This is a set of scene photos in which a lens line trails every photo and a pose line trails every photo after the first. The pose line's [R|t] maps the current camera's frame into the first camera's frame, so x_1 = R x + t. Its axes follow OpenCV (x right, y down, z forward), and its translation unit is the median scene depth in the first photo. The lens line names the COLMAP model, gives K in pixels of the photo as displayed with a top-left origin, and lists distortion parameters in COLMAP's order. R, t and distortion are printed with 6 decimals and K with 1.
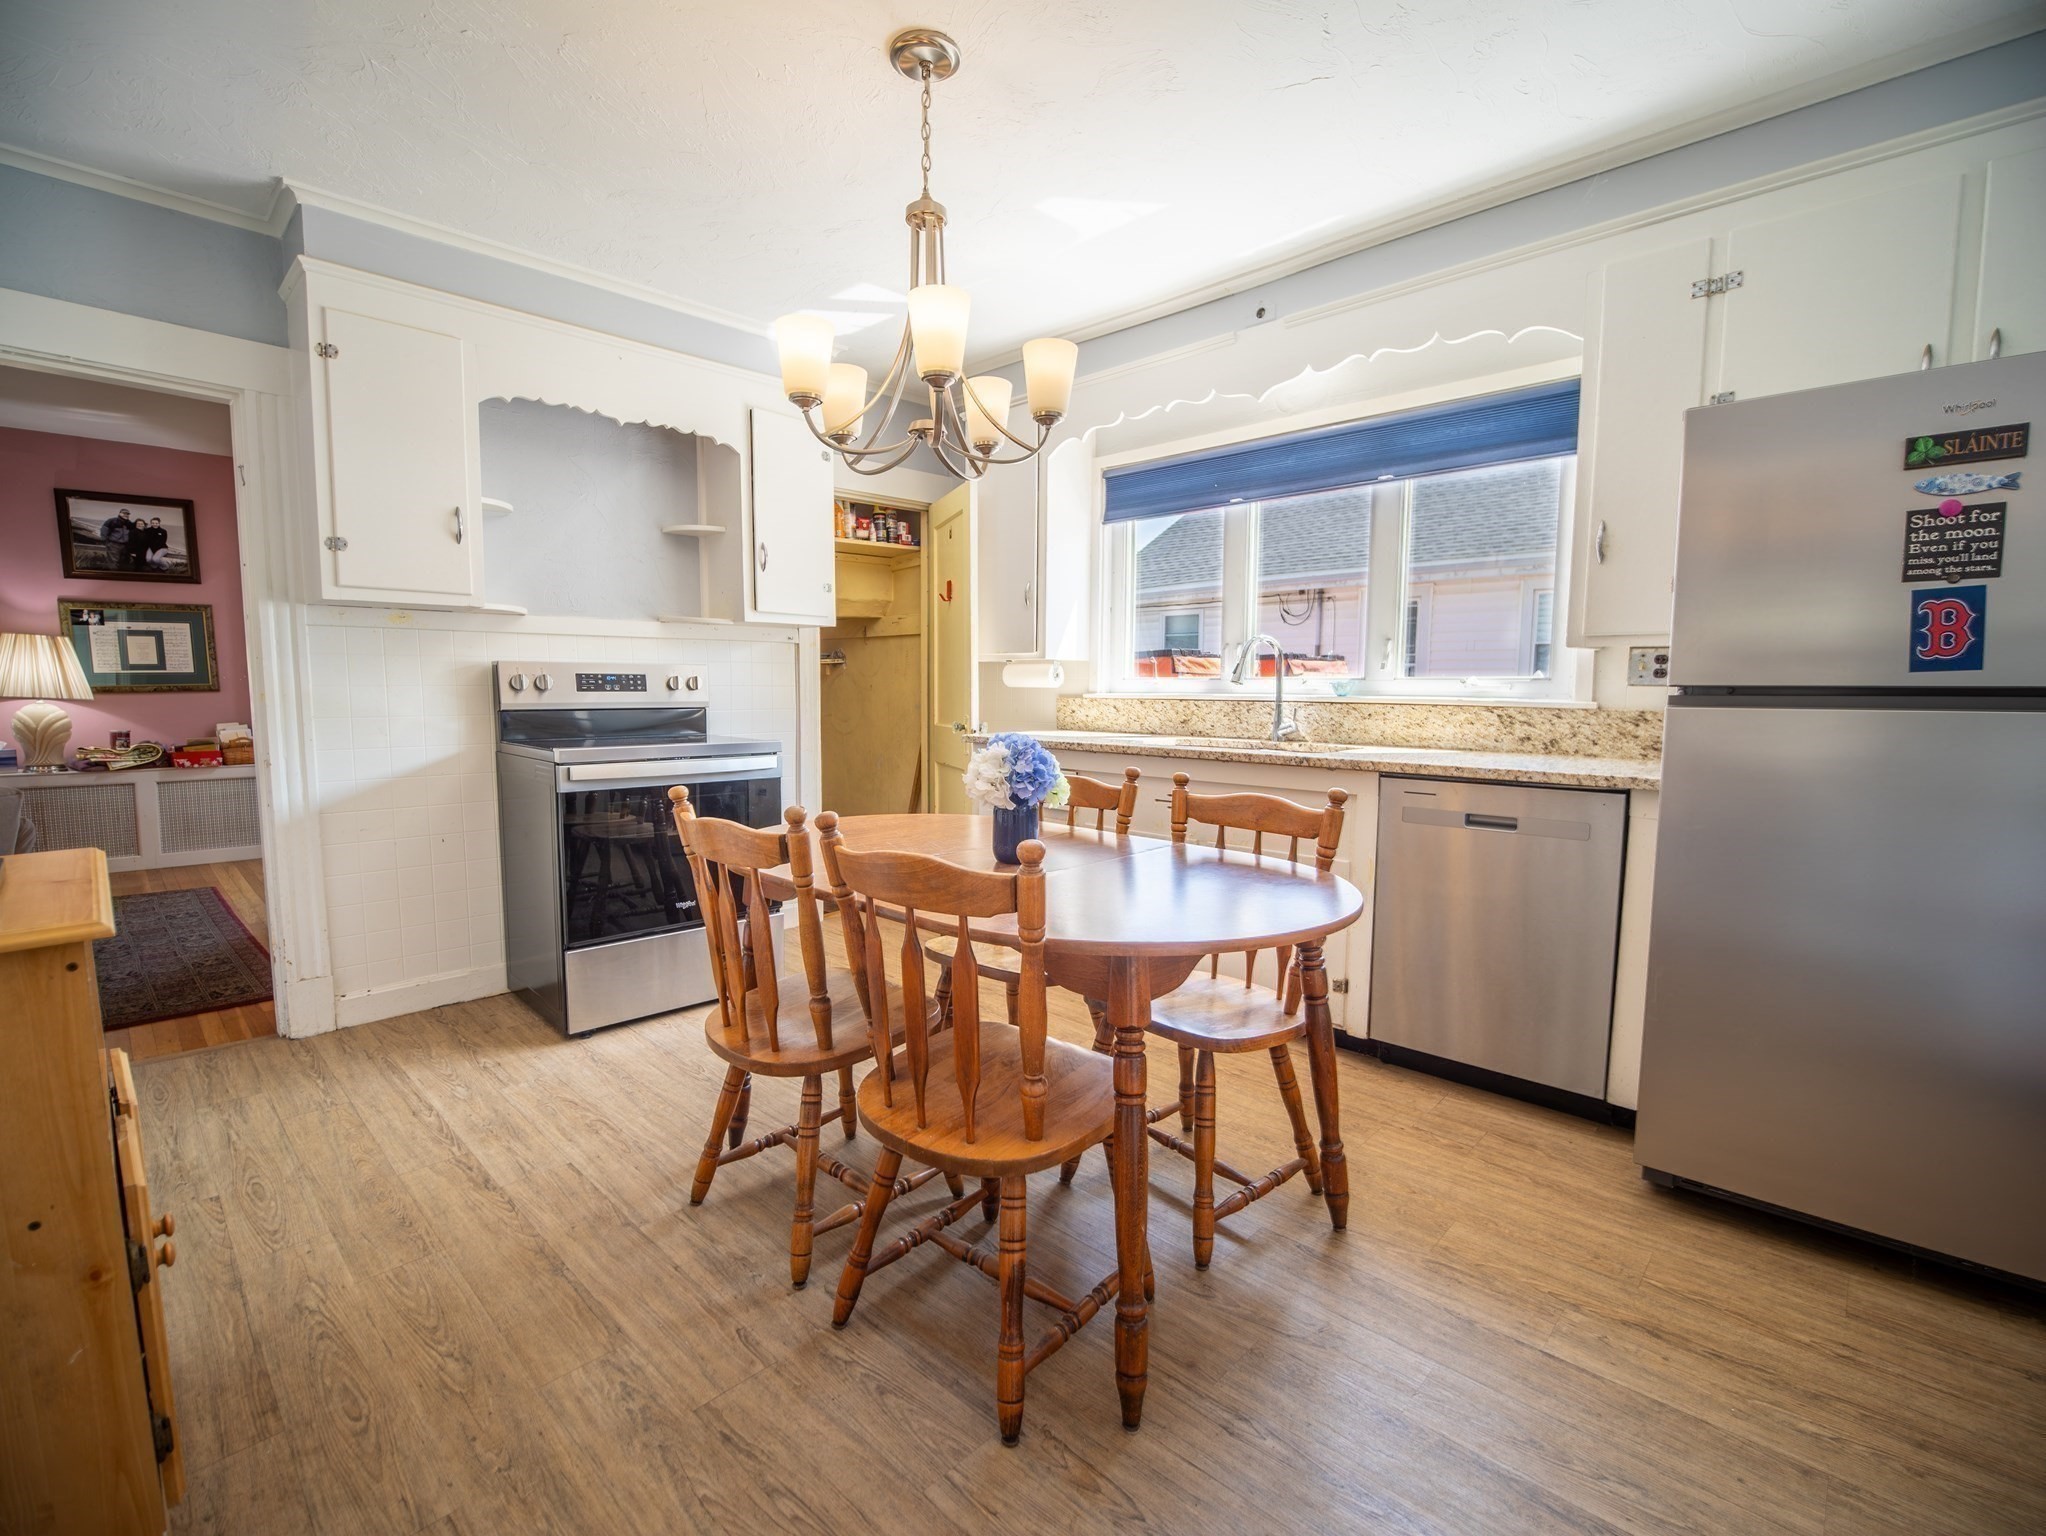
lens RADIAL K [[916.6, 0, 1023.0], [0, 916.6, 768.0], [0, 0, 1]] dist [-0.016079, -0.000128]
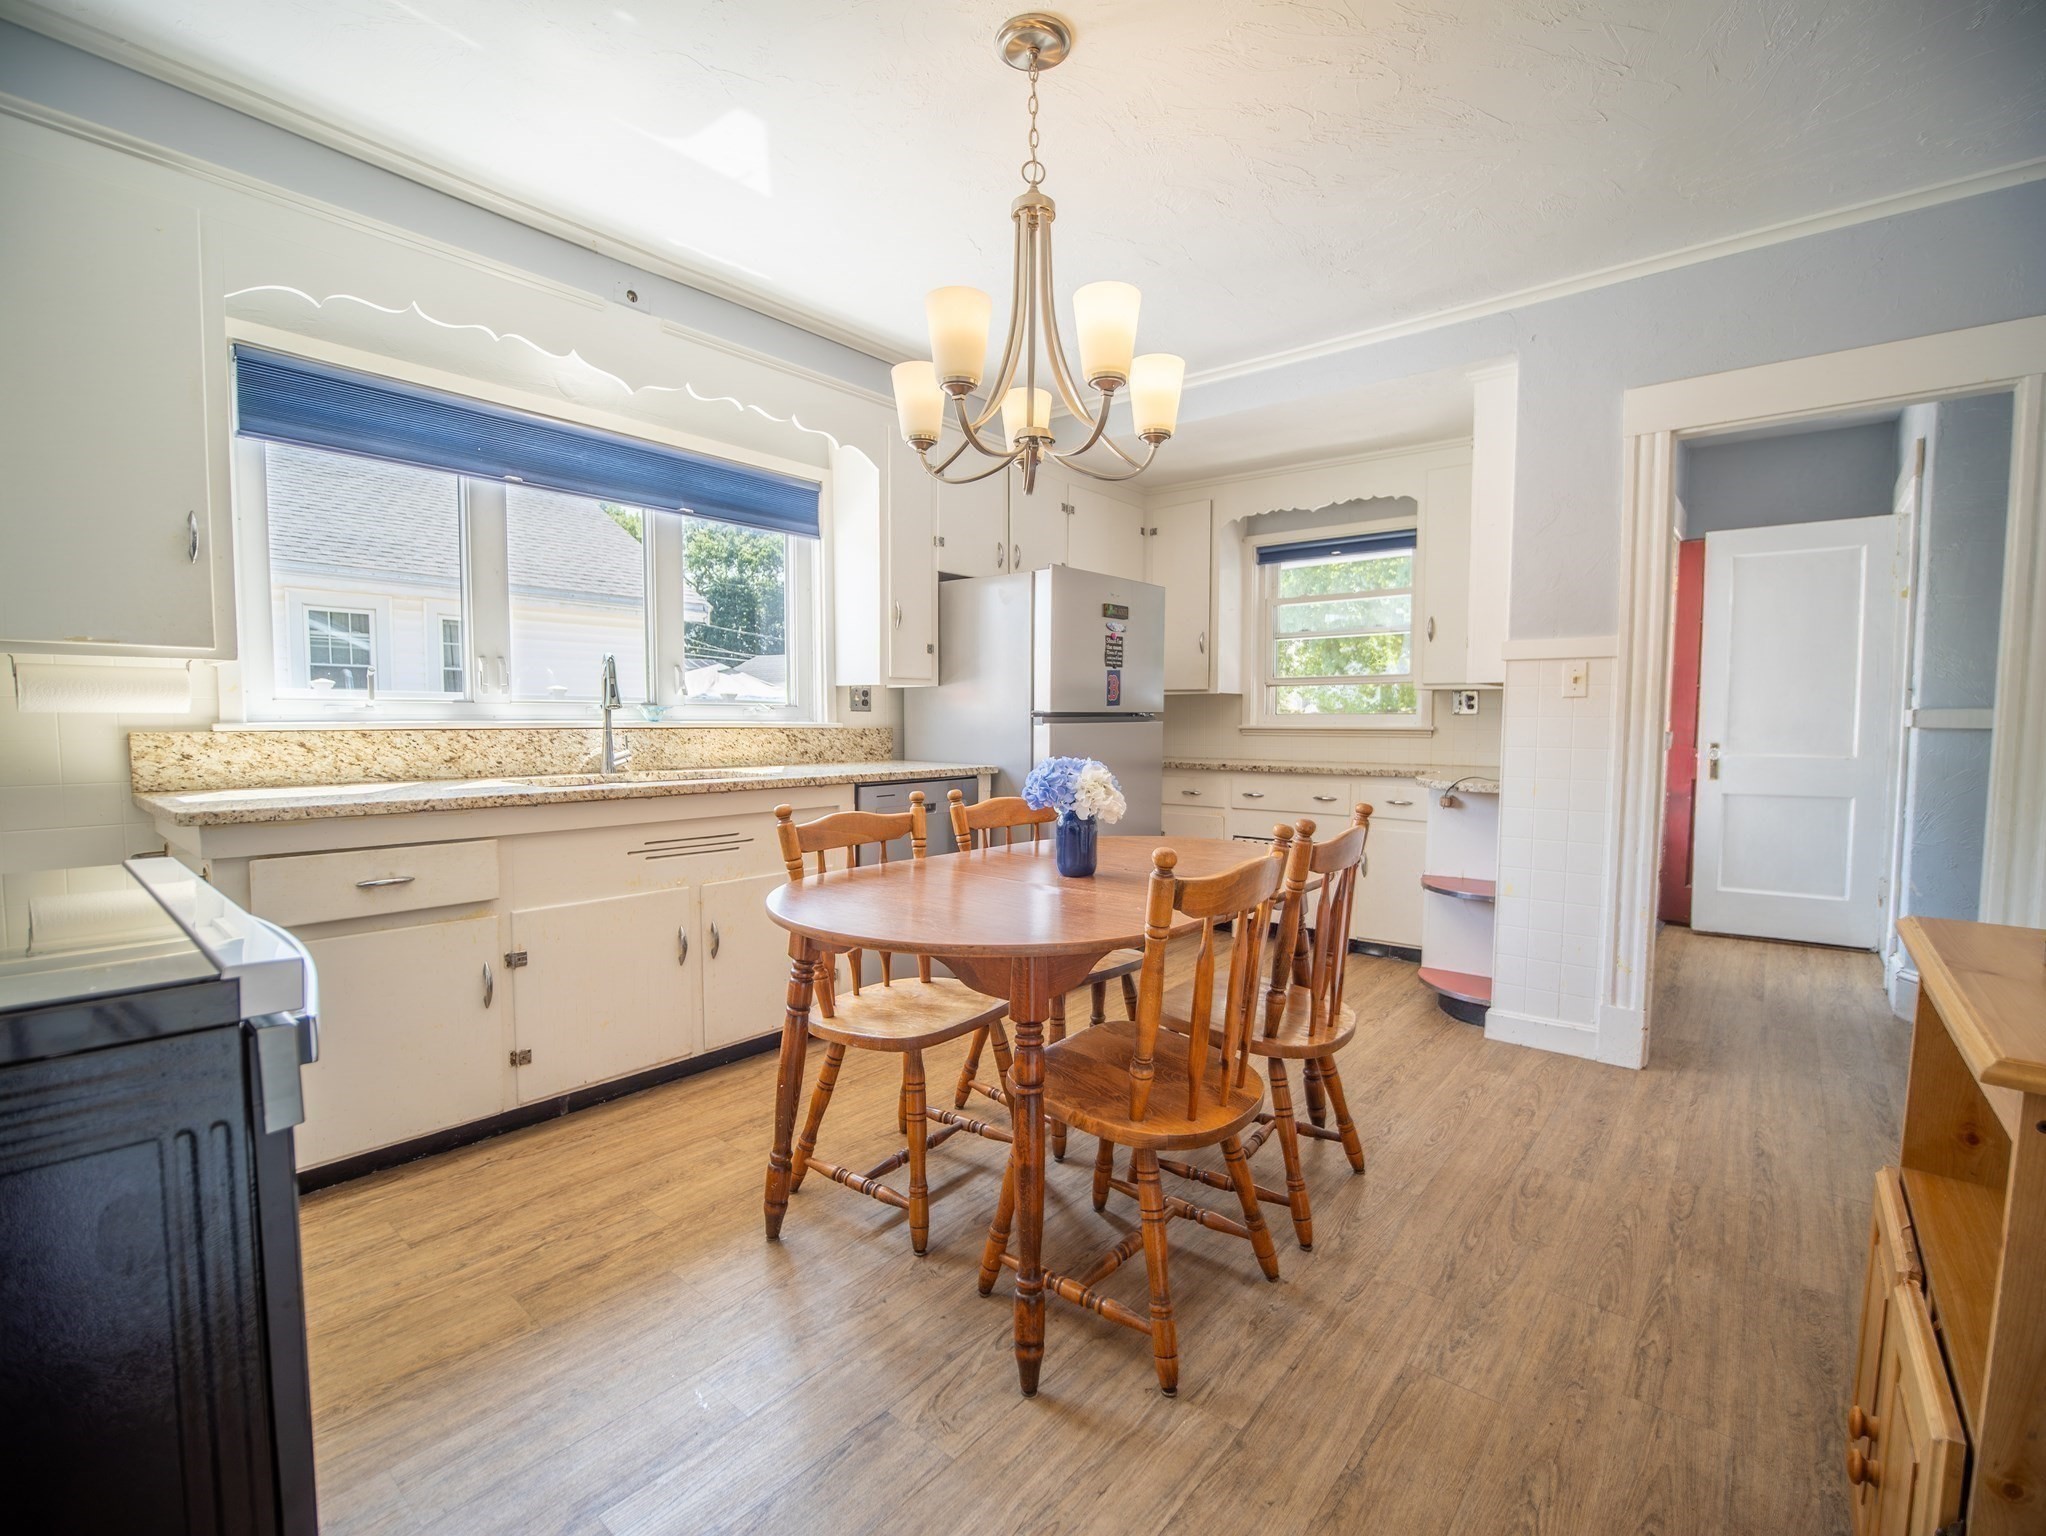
lens RADIAL K [[916.6, 0, 1023.0], [0, 916.6, 768.0], [0, 0, 1]] dist [-0.016079, -0.000128]
pose [[-0.065683, -0.061155, 0.995965, -0.776820], [0.084899, 0.994158, 0.066643, -0.073246], [-0.994222, 0.088933, -0.060107, 0.810262]]
